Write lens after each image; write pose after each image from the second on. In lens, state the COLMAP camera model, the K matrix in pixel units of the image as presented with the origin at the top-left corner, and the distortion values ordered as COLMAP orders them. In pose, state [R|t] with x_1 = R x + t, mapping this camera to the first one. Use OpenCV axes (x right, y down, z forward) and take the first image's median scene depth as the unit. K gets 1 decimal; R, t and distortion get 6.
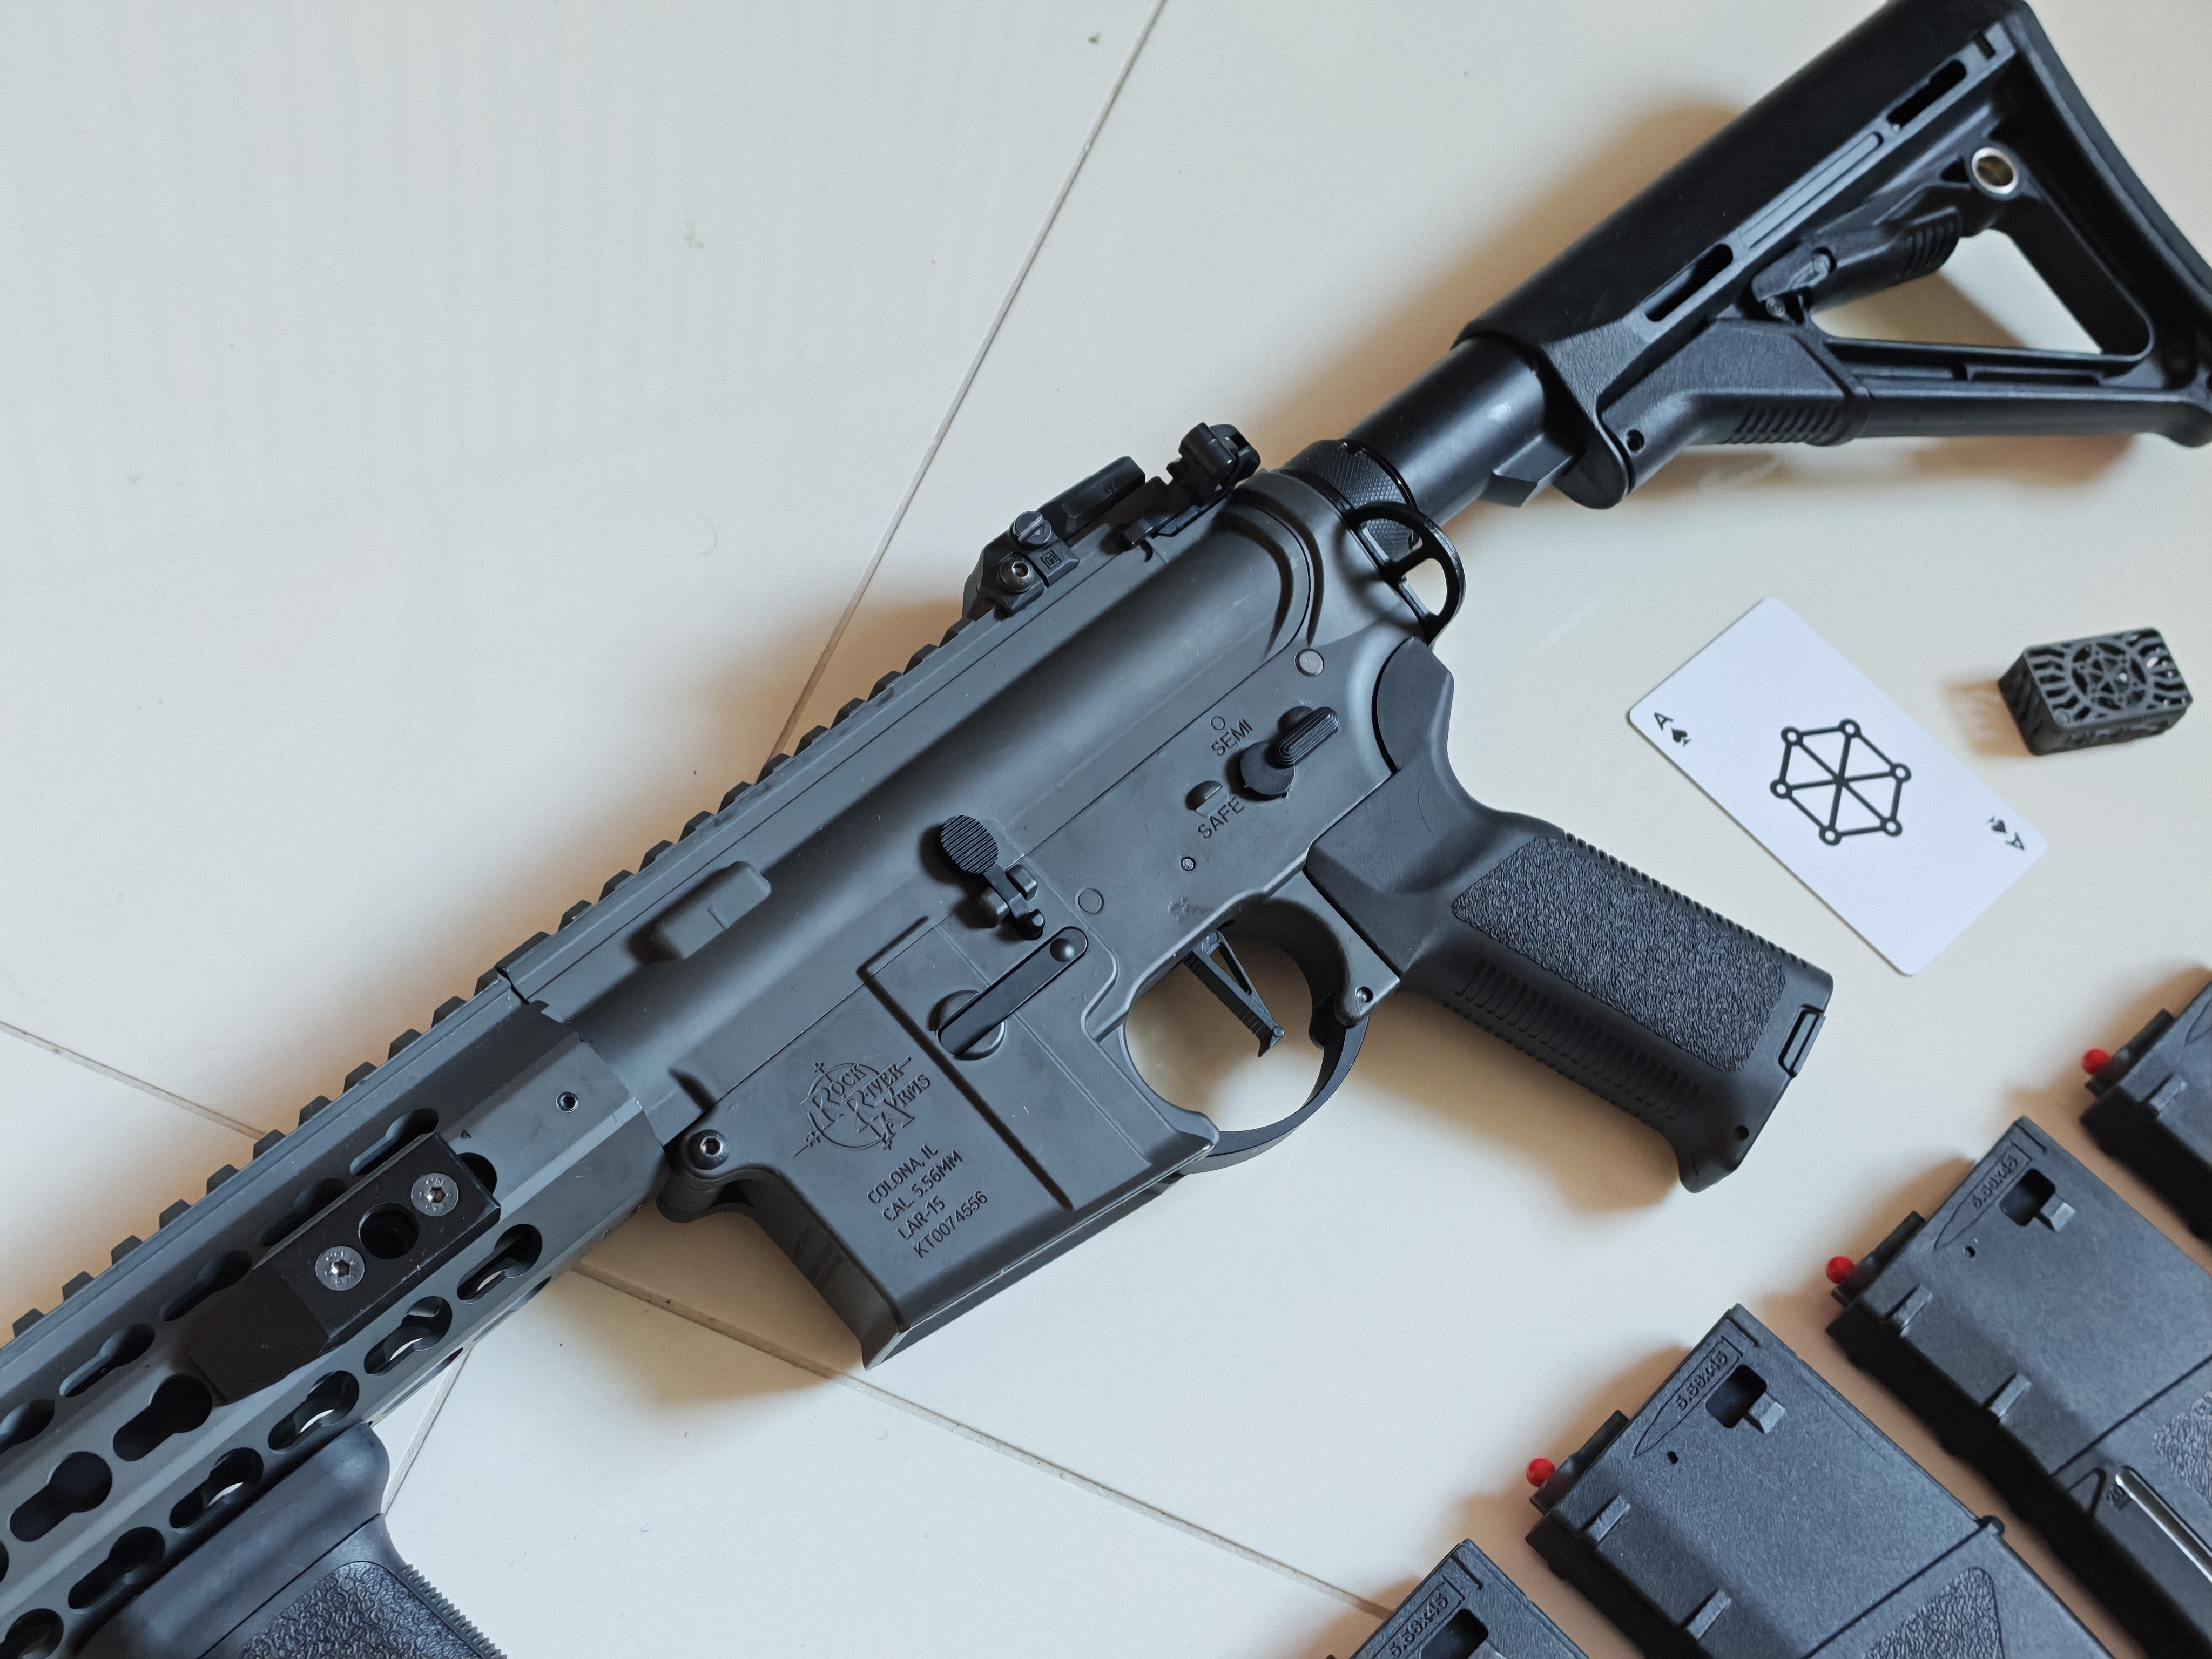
lens RADIAL K [[3146.5, 0, 1106.0], [0, 3146.5, 829.5], [0, 0, 1]] dist [0.227050, -0.955585]
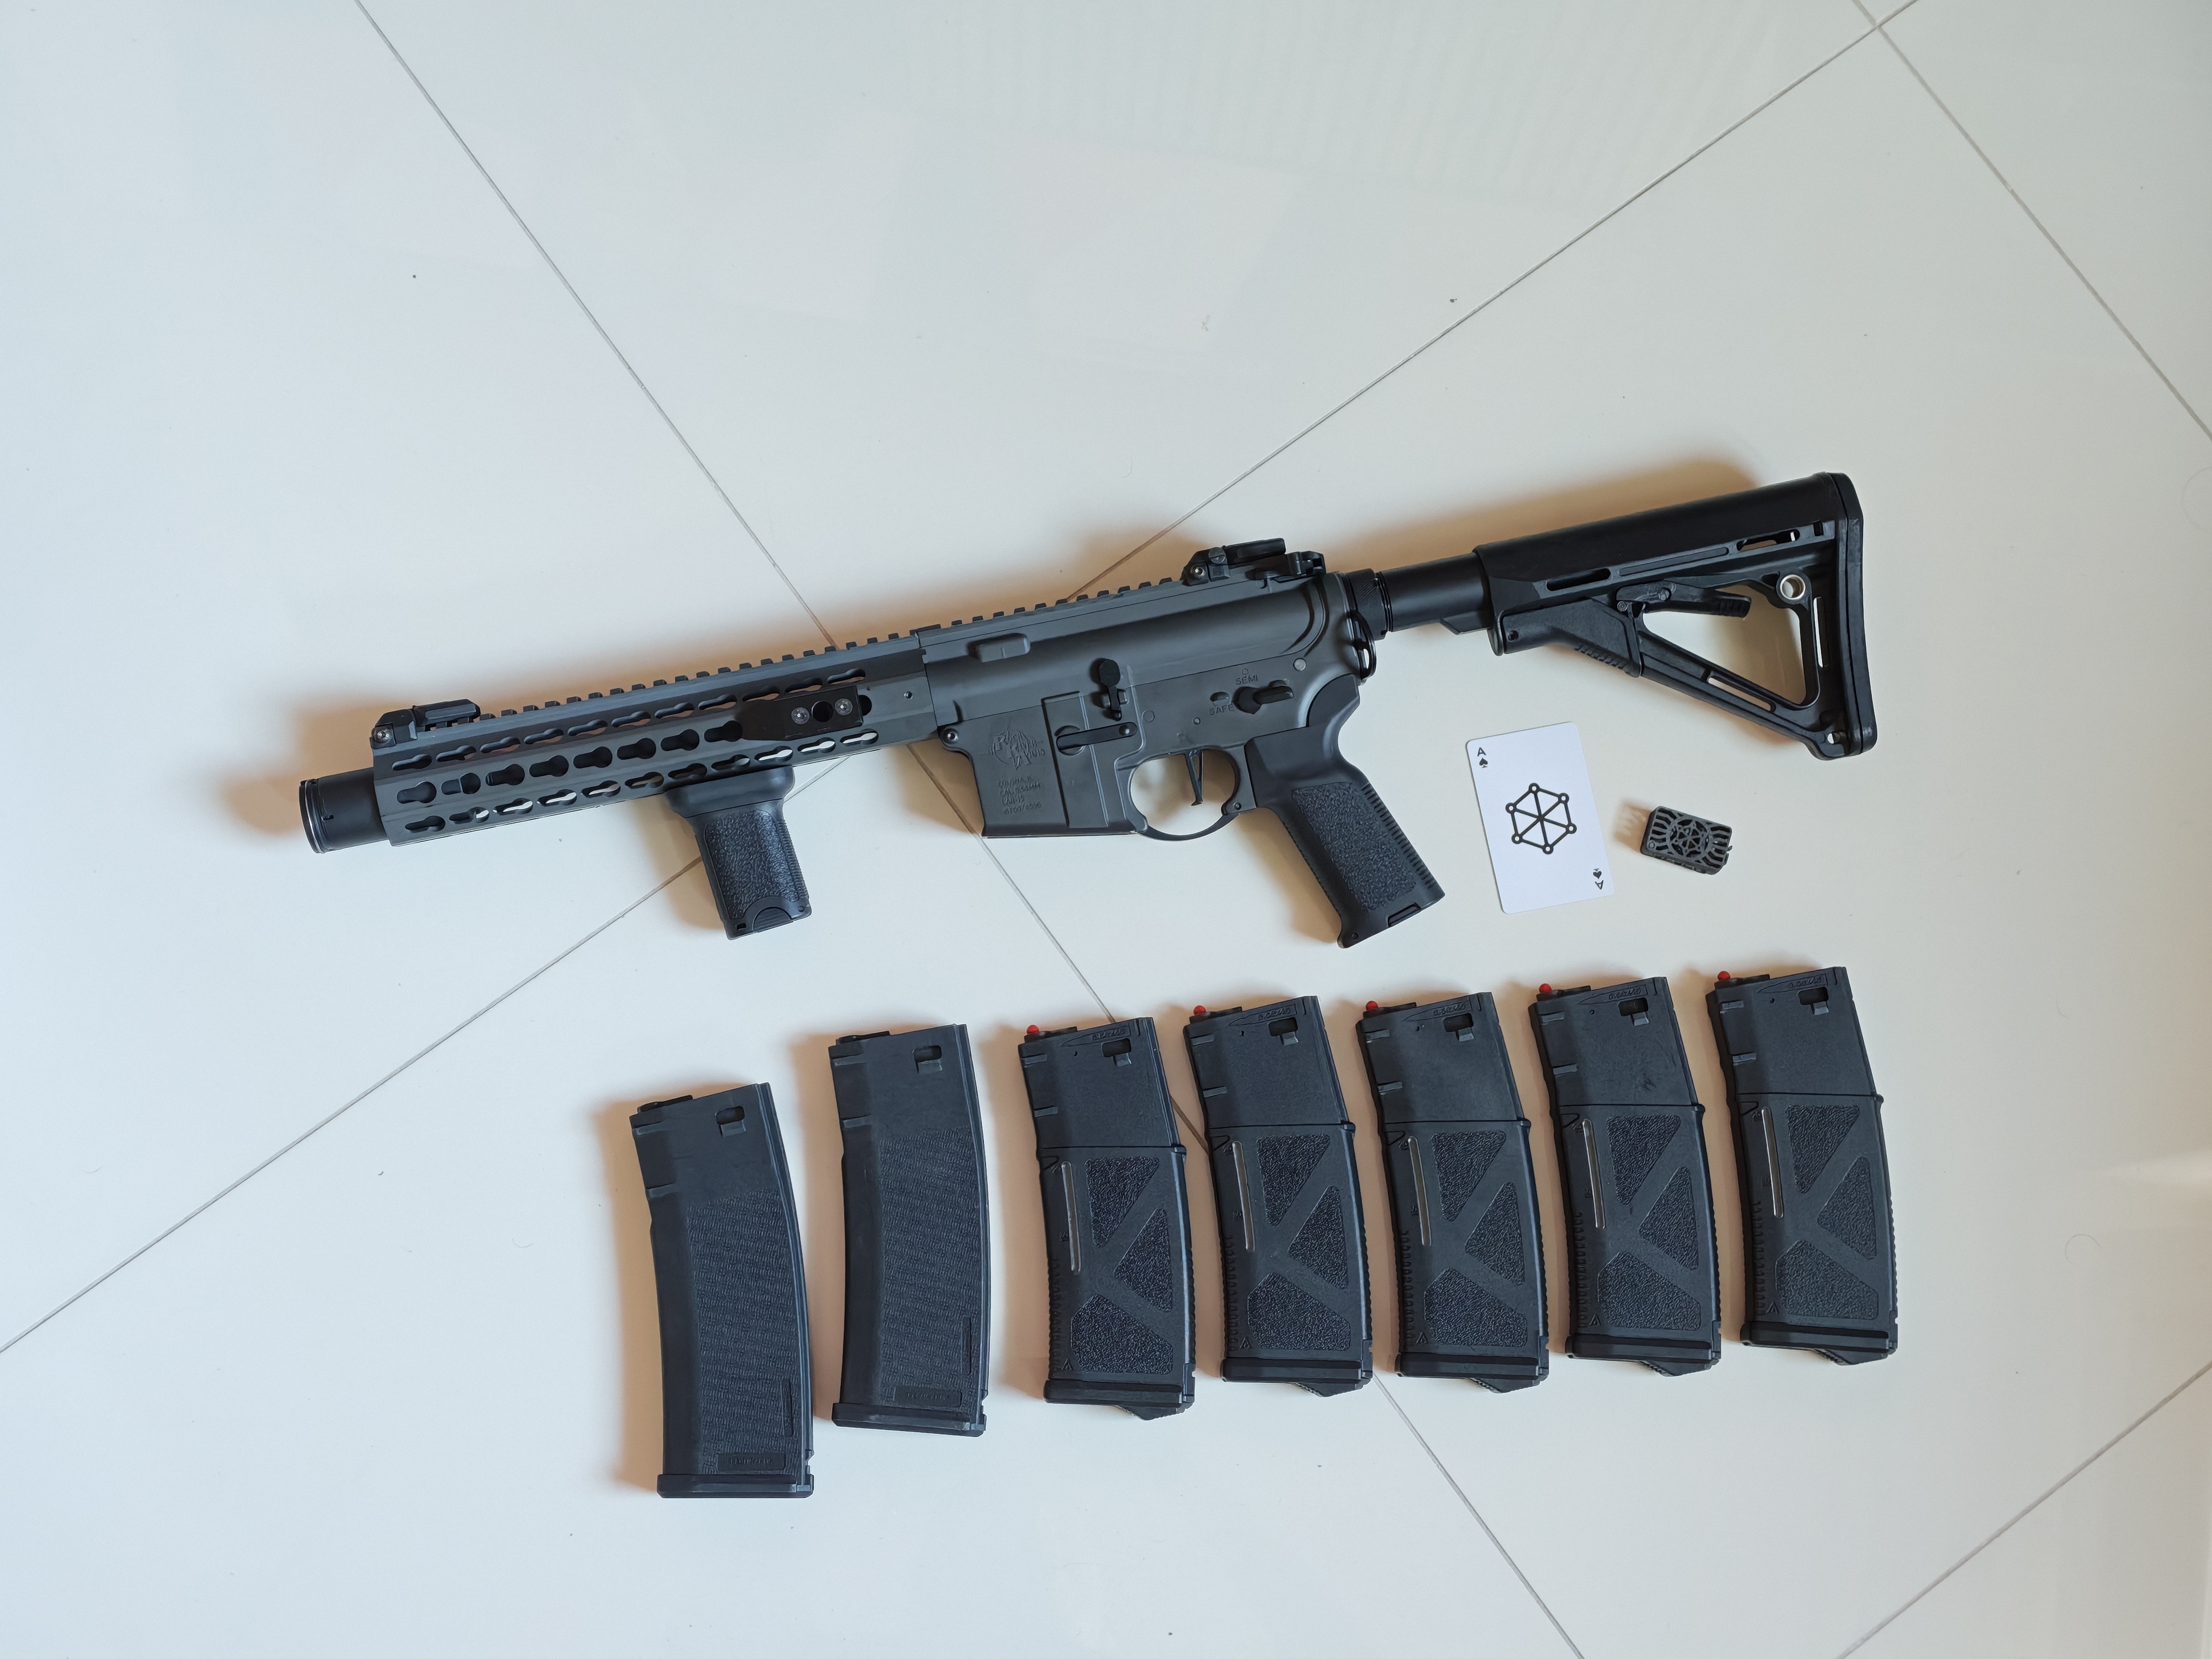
lens RADIAL K [[3146.5, 0, 1106.0], [0, 3146.5, 829.5], [0, 0, 1]] dist [0.227050, -0.955585]
pose [[0.827450, 0.501879, -0.251883, 0.589411], [-0.415001, 0.848723, 0.327785, -0.647677], [0.378287, -0.166693, 0.910556, -1.144121]]
